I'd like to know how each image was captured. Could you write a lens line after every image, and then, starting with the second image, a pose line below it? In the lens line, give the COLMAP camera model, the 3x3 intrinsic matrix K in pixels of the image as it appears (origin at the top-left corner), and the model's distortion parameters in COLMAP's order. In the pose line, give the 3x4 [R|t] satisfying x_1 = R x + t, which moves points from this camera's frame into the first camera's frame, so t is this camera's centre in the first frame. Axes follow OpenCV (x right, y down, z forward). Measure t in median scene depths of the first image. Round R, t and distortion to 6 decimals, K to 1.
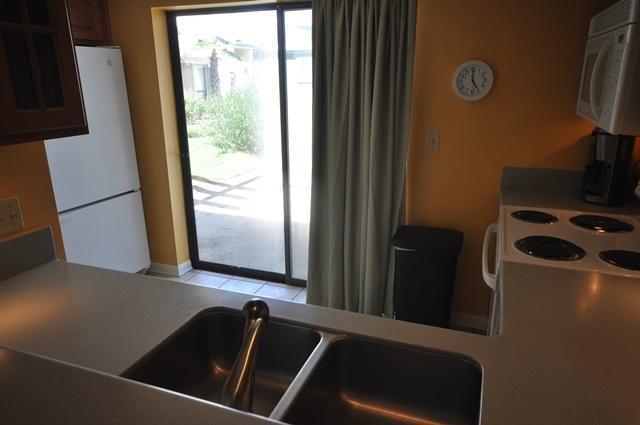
lens RADIAL K [[450.2, 0, 320.0], [0, 450.2, 212.5], [0, 0, 1]] dist [0.004793, 0.002401]
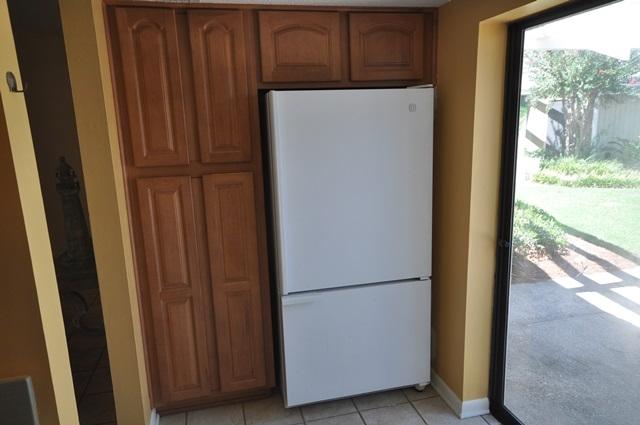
lens RADIAL K [[436.6, 0, 320.0], [0, 436.6, 212.5], [0, 0, 1]] dist [0.020736, 0.001726]
pose [[0.576972, 0.156850, -0.801562, 0.043209], [-0.214085, 0.976118, 0.036907, -0.142053], [0.788208, 0.150308, 0.596771, 0.428037]]
